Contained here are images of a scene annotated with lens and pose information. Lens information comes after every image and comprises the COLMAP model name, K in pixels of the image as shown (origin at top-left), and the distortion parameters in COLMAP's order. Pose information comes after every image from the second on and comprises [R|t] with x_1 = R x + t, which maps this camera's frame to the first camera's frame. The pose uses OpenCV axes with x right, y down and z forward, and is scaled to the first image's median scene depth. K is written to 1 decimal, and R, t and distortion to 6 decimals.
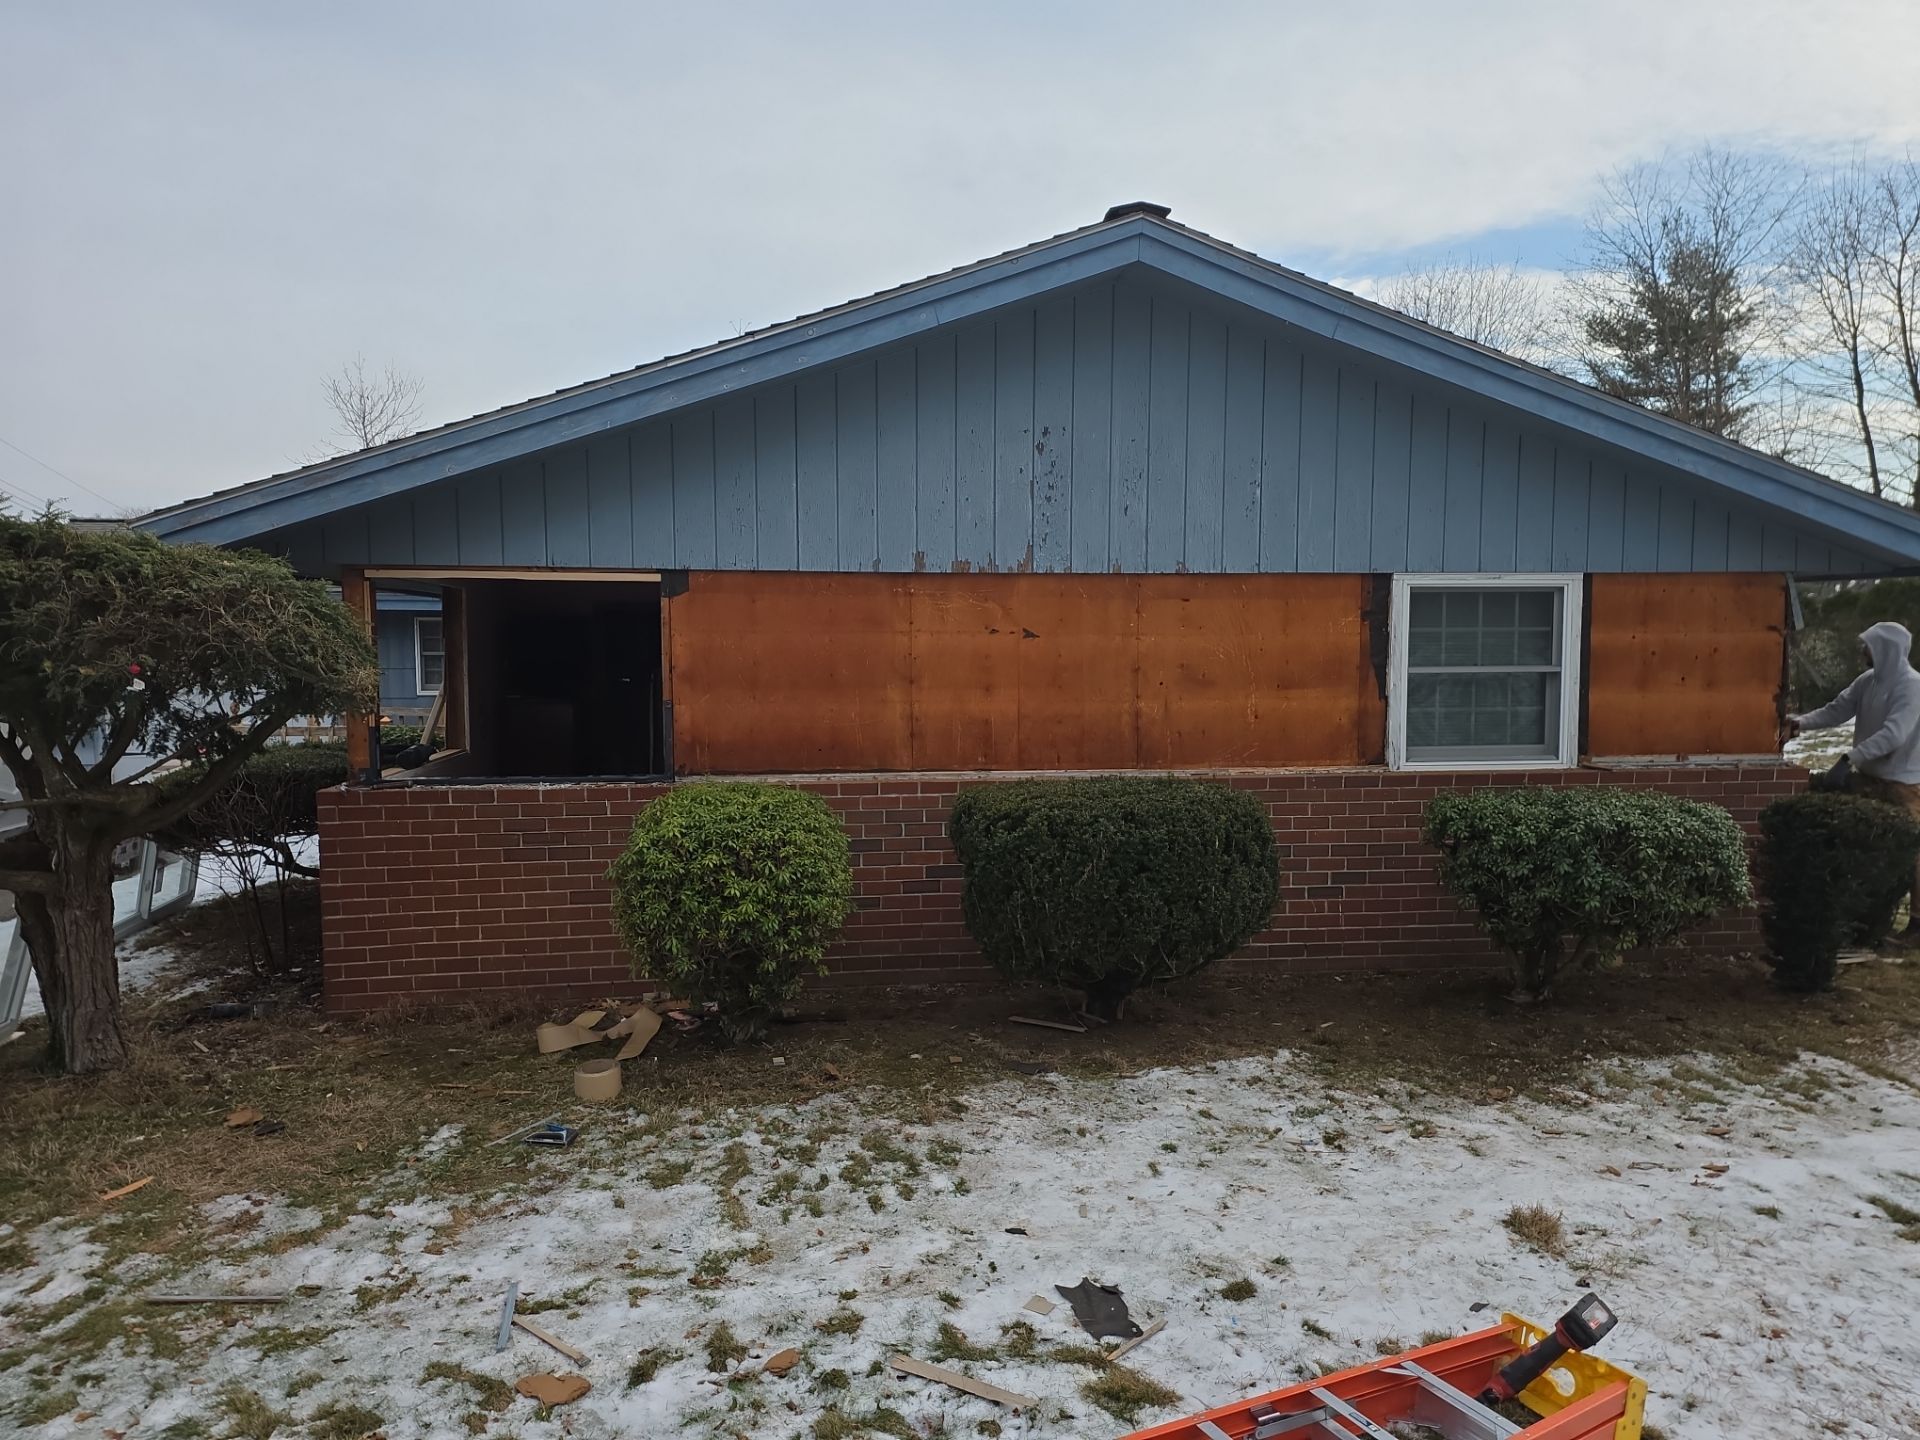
lens RADIAL K [[1445.7, 0, 960.0], [0, 1445.7, 720.0], [0, 0, 1]] dist [0.054651, -0.044547]
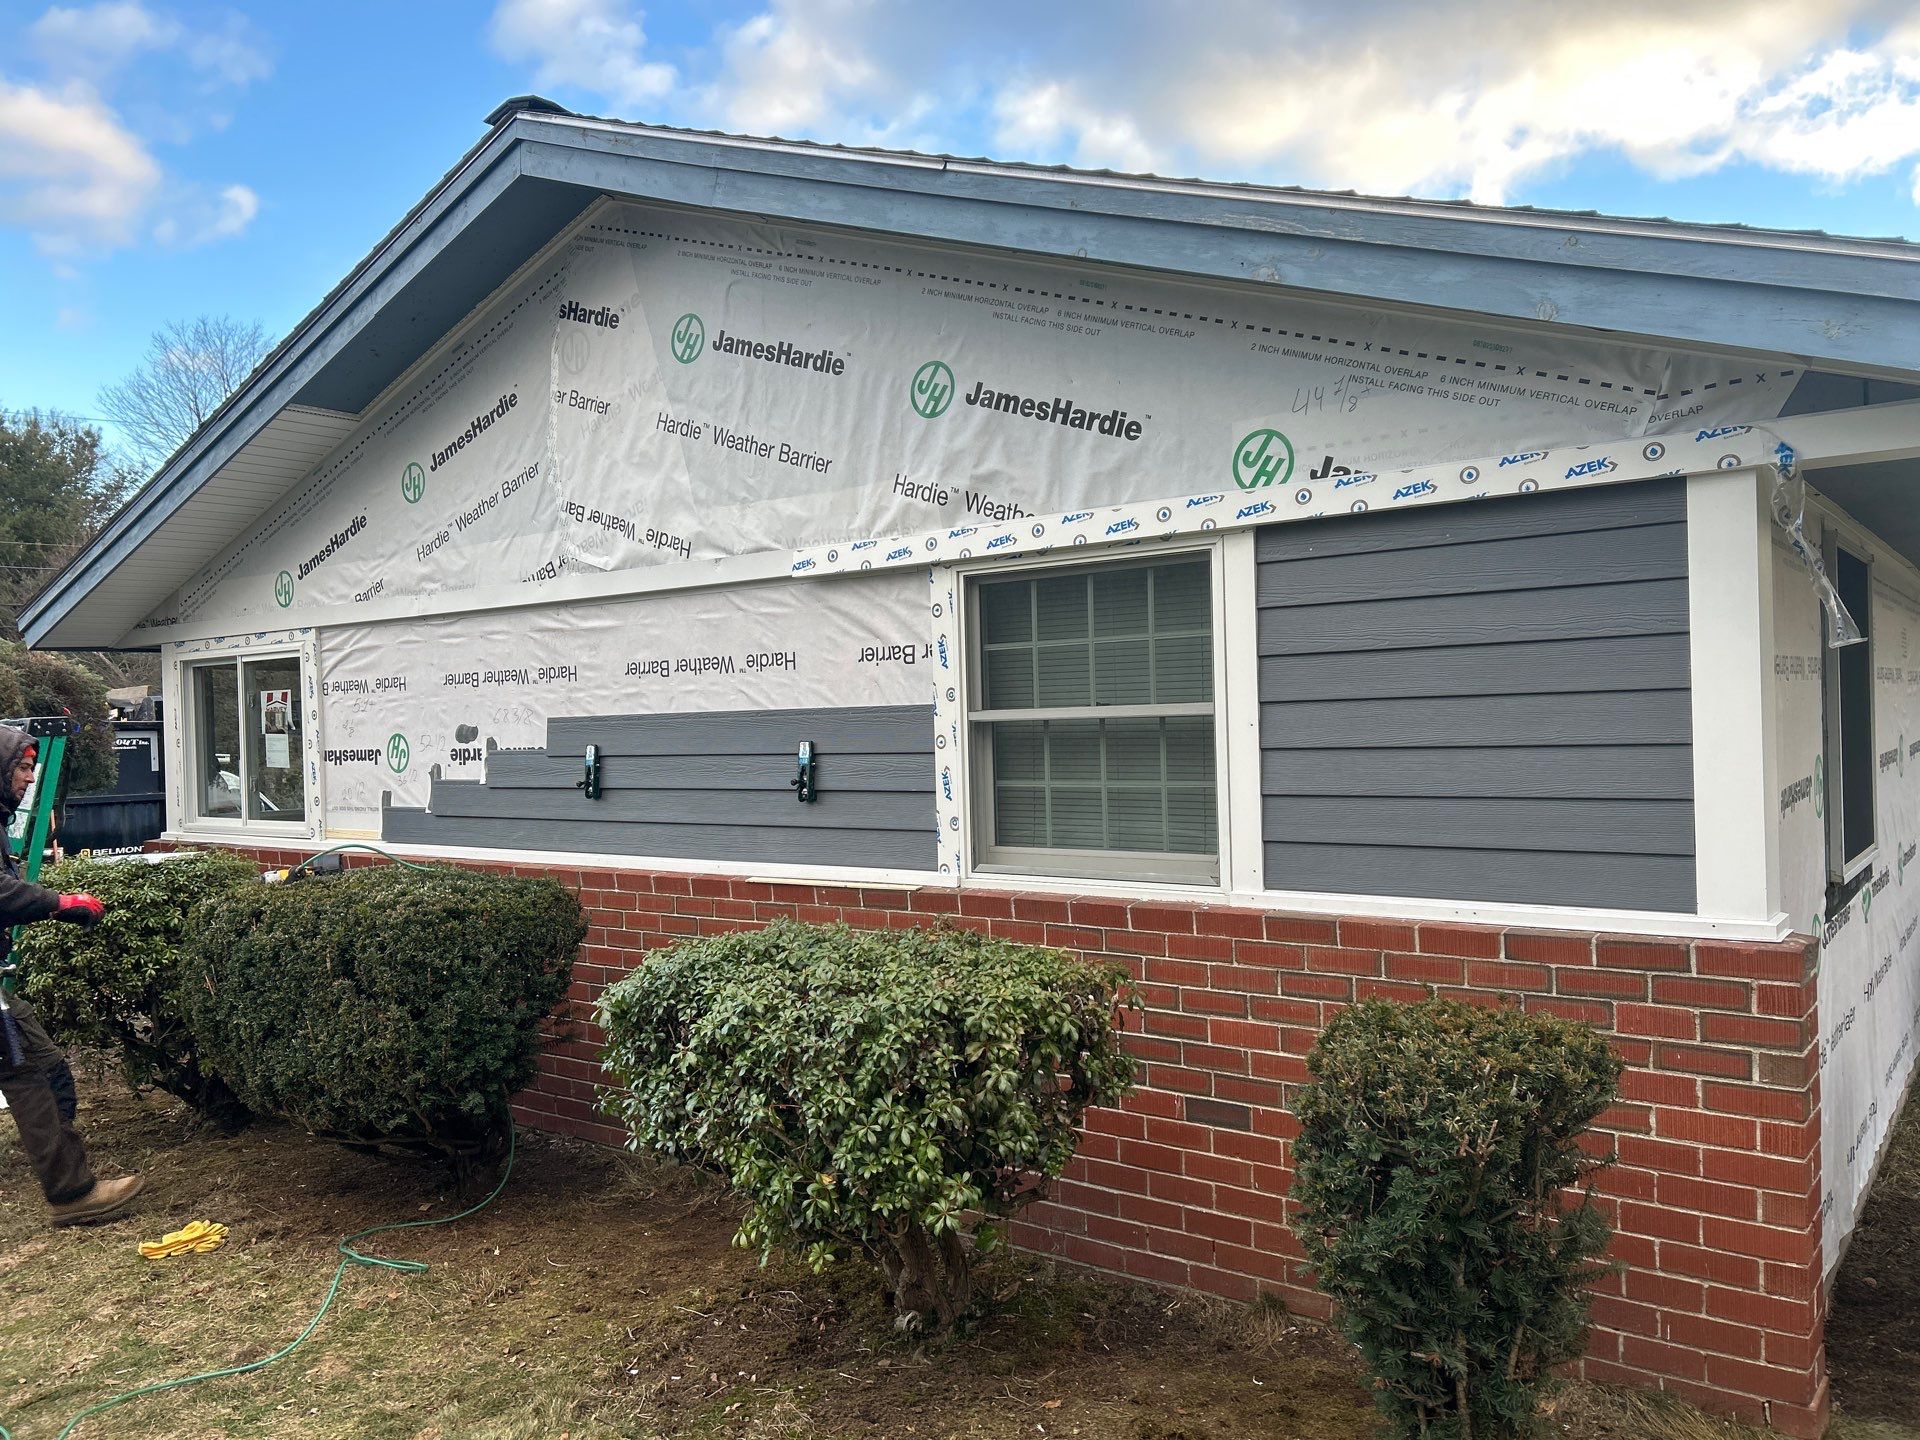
lens RADIAL K [[1445.7, 0, 960.0], [0, 1445.7, 720.0], [0, 0, 1]] dist [0.054651, -0.044547]
pose [[0.677798, -0.010420, -0.735174, 0.739093], [-0.008615, 0.999718, -0.022112, -0.020206], [0.735198, 0.021321, 0.677518, 0.597018]]
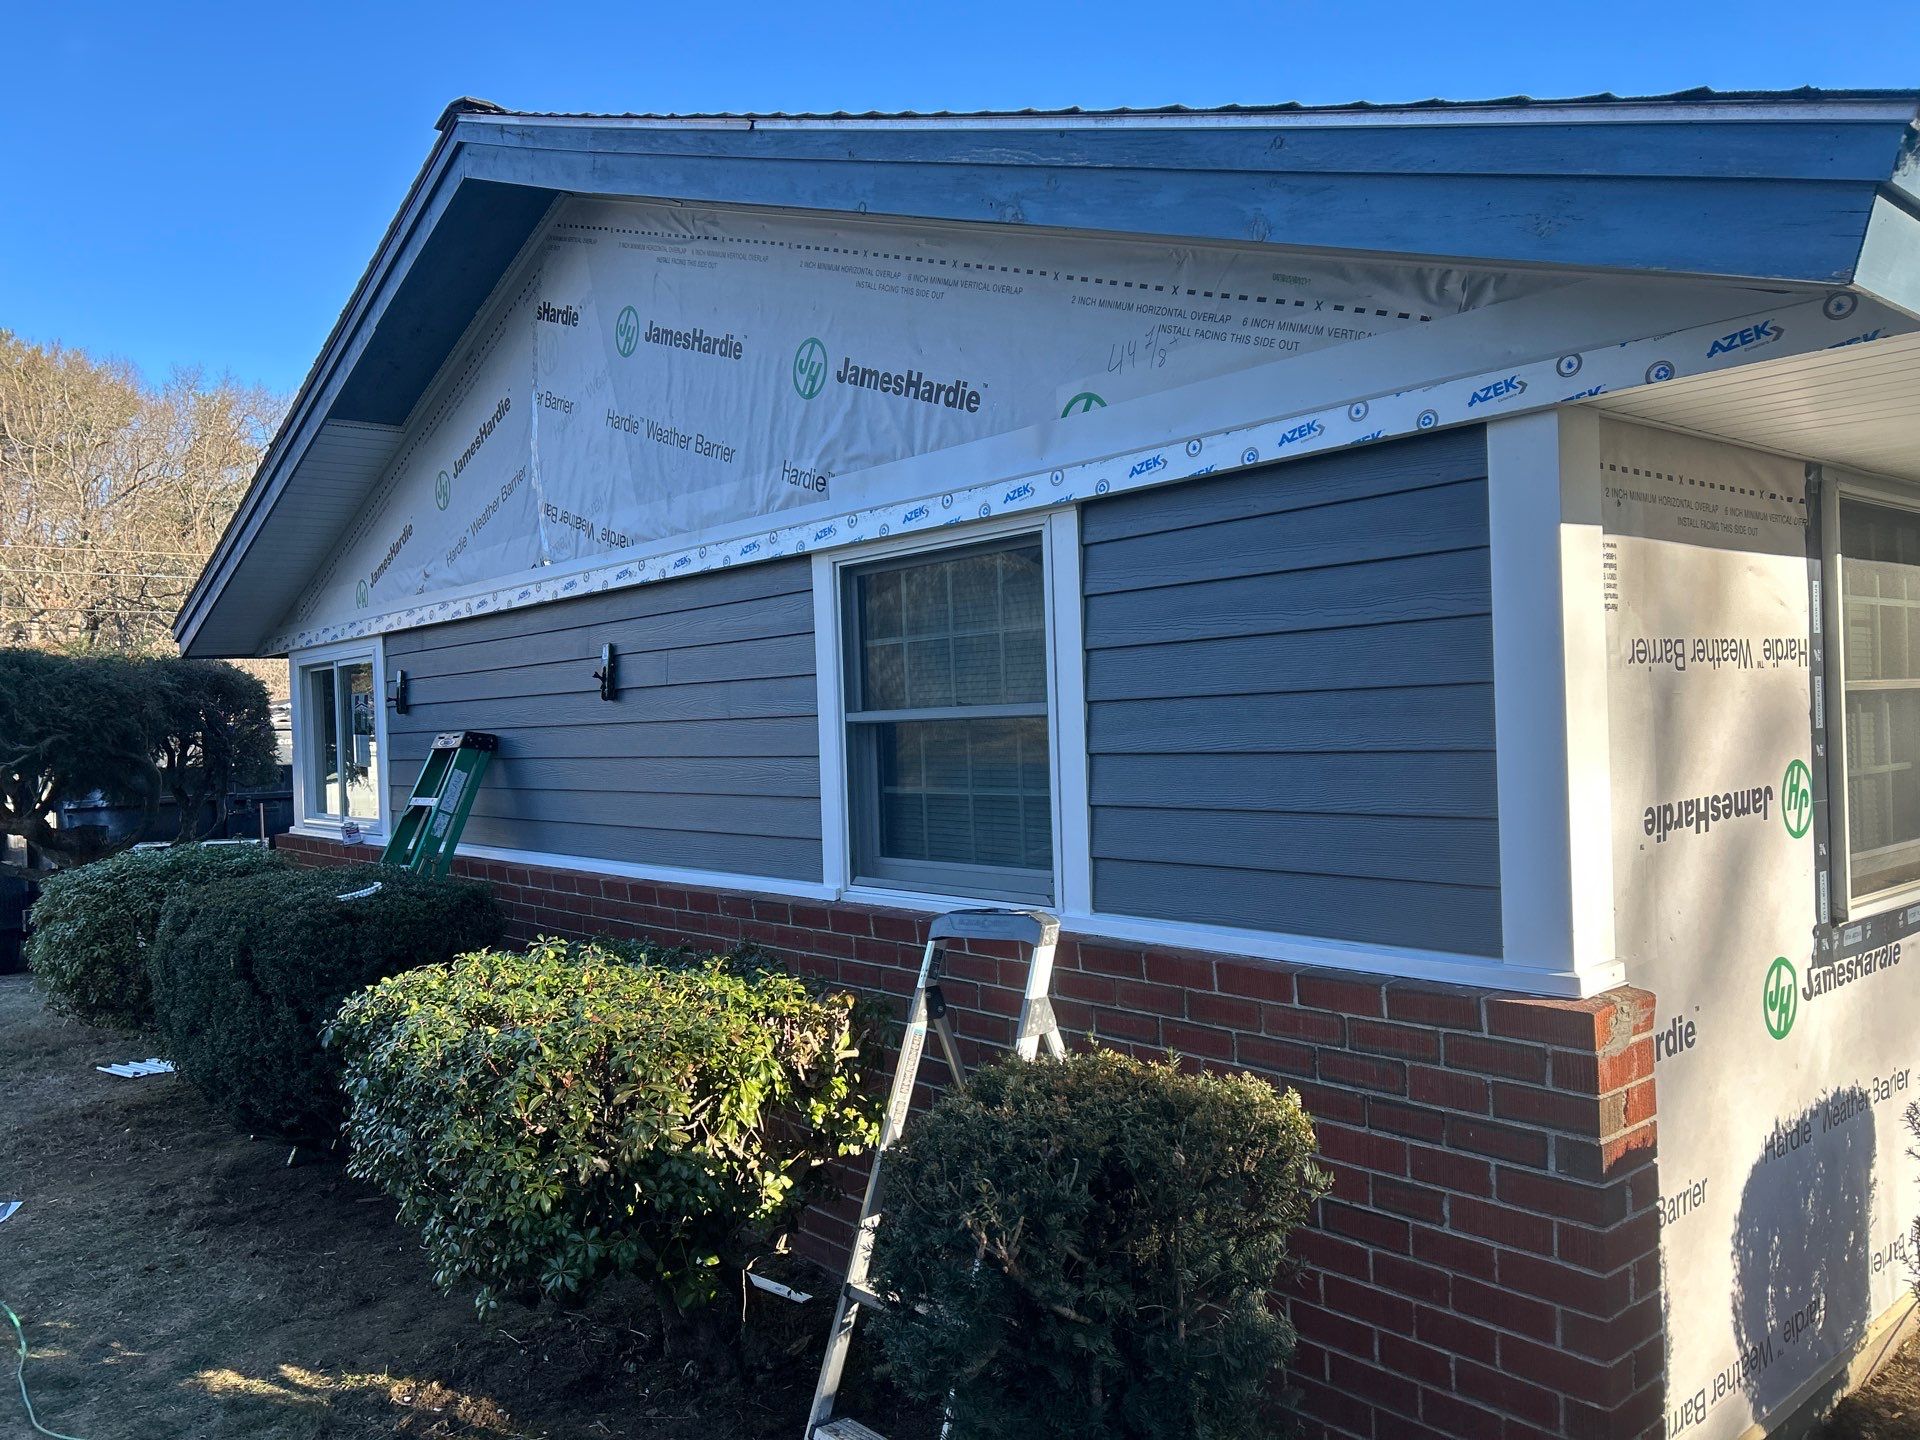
lens RADIAL K [[1445.7, 0, 960.0], [0, 1445.7, 720.0], [0, 0, 1]] dist [0.054651, -0.044547]
pose [[0.505933, -0.009920, -0.862516, 0.804360], [-0.005727, 0.999873, -0.014860, -0.025865], [0.862554, 0.012458, 0.505812, 0.757631]]
